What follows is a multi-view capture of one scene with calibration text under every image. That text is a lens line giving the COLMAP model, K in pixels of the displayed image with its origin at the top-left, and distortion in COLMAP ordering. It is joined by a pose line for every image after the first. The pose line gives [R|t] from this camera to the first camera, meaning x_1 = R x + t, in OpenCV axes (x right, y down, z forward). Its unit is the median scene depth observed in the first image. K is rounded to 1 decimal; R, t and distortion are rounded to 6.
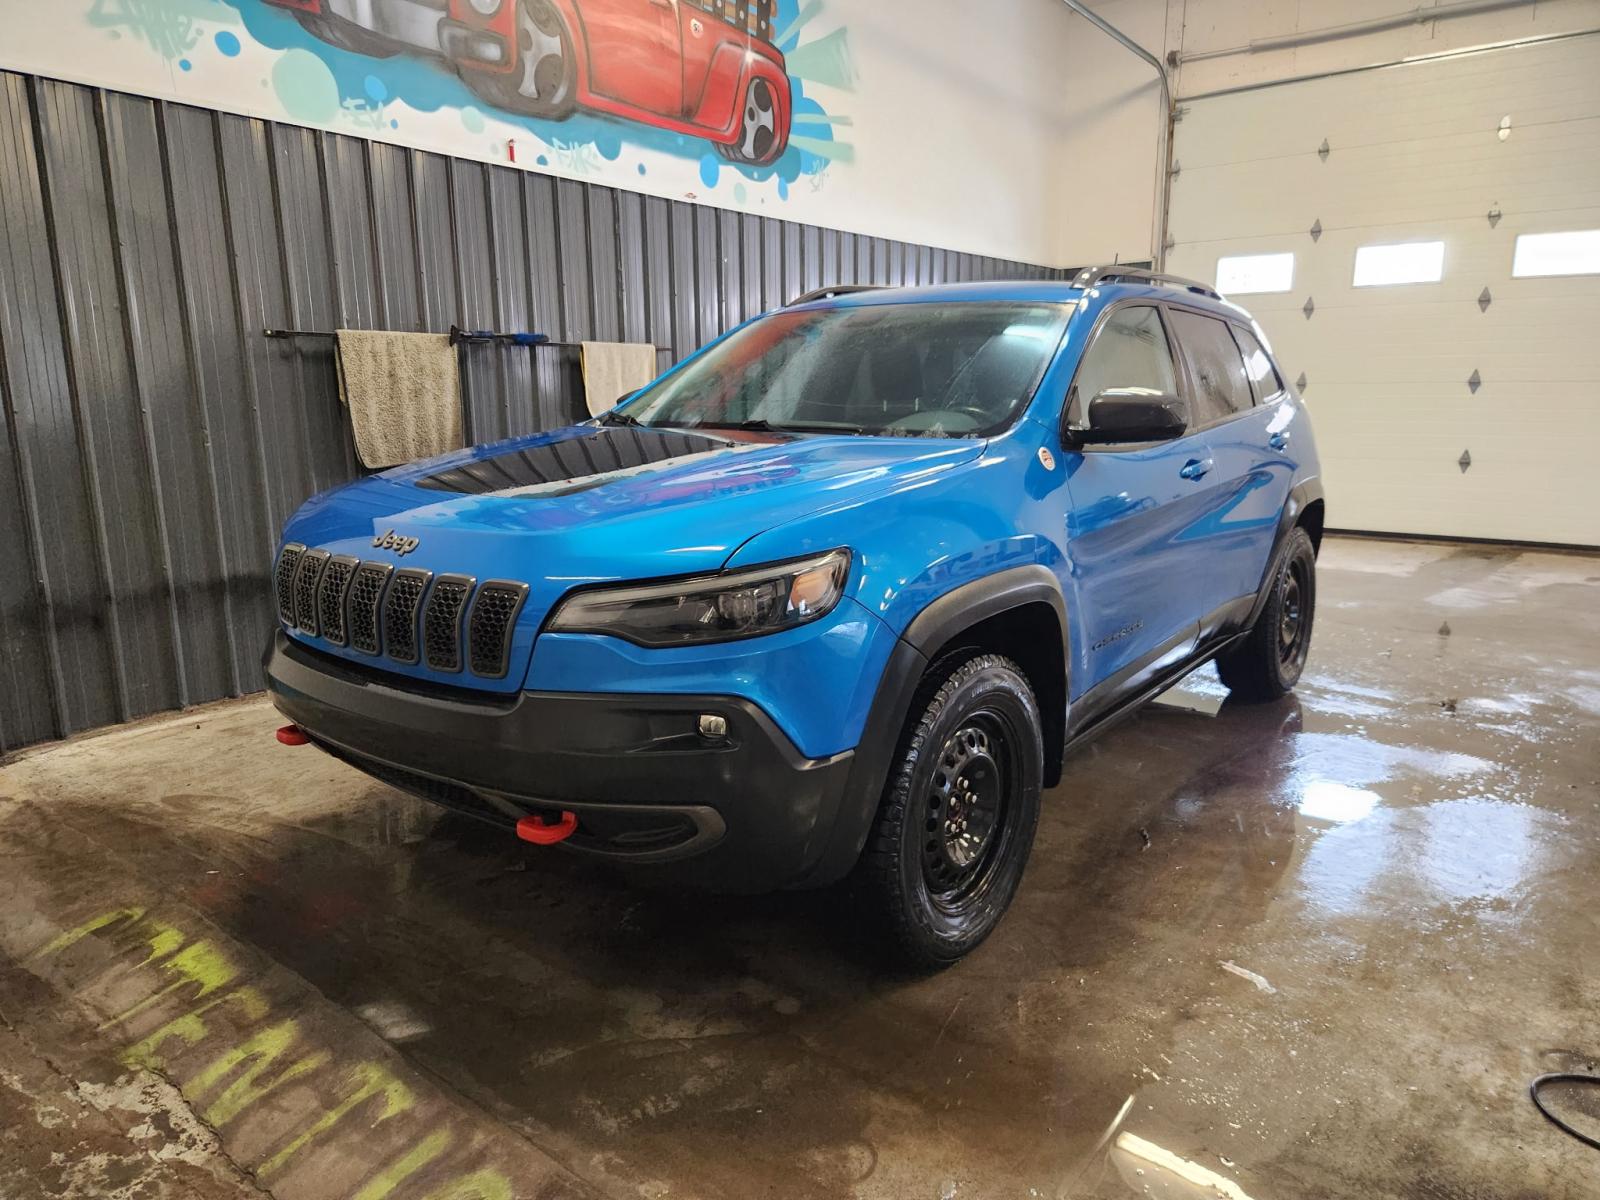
lens RADIAL K [[1056.3, 0, 806.9], [0, 1056.3, 597.9], [0, 0, 1]] dist [0.022848, -0.023262]
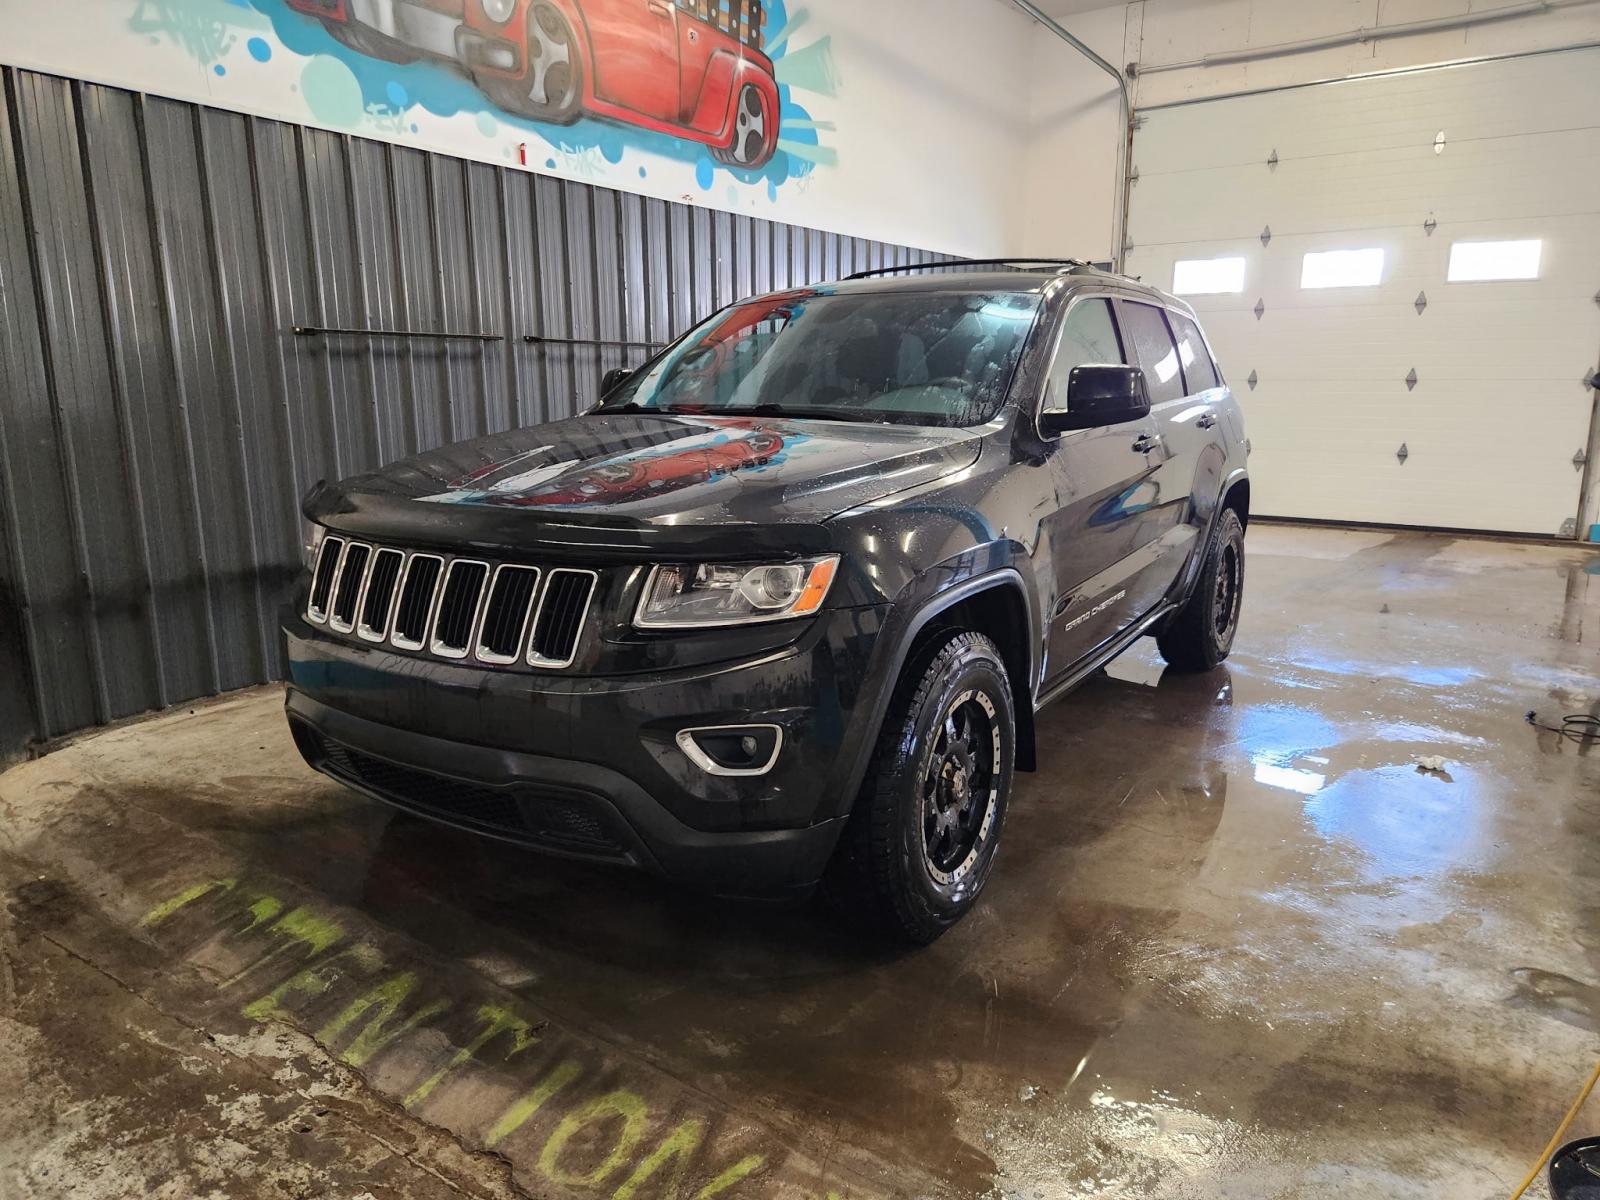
lens RADIAL K [[1056.3, 0, 797.5], [0, 1056.3, 596.2], [0, 0, 1]] dist [0.022848, -0.023262]
pose [[0.998353, -0.007982, 0.056806, -0.080833], [0.007433, 0.999924, 0.009859, 0.002021], [-0.056881, -0.009420, 0.998337, -0.059658]]
